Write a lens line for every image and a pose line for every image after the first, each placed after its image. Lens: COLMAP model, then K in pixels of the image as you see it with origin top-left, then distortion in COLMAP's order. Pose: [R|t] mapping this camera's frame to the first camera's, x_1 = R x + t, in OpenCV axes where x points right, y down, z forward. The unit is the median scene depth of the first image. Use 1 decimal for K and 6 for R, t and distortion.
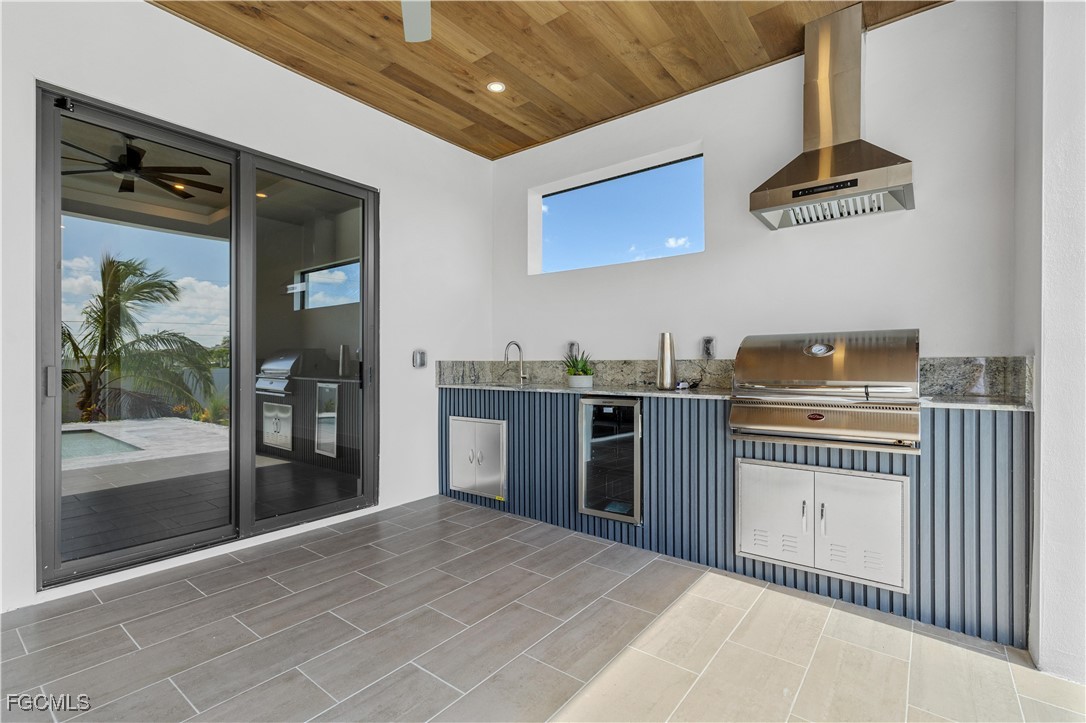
lens RADIAL K [[492.2, 0, 547.5], [0, 492.2, 362.4], [0, 0, 1]] dist [0.003723, 0.000029]
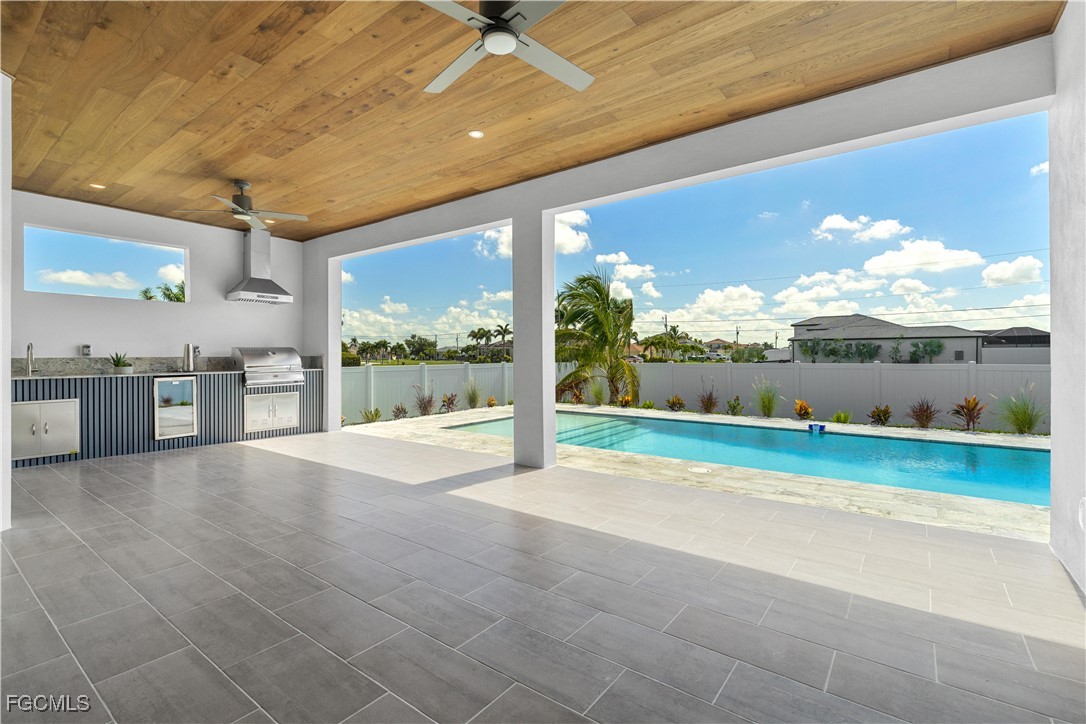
lens RADIAL K [[493.3, 0, 548.7], [0, 493.3, 354.0], [0, 0, 1]] dist [0.001119, 0.000081]
pose [[-0.021136, 0.003447, 0.999771, -1.942877], [0.004073, 0.999986, -0.003362, -0.006665], [-0.999768, 0.004001, -0.021149, -0.469123]]
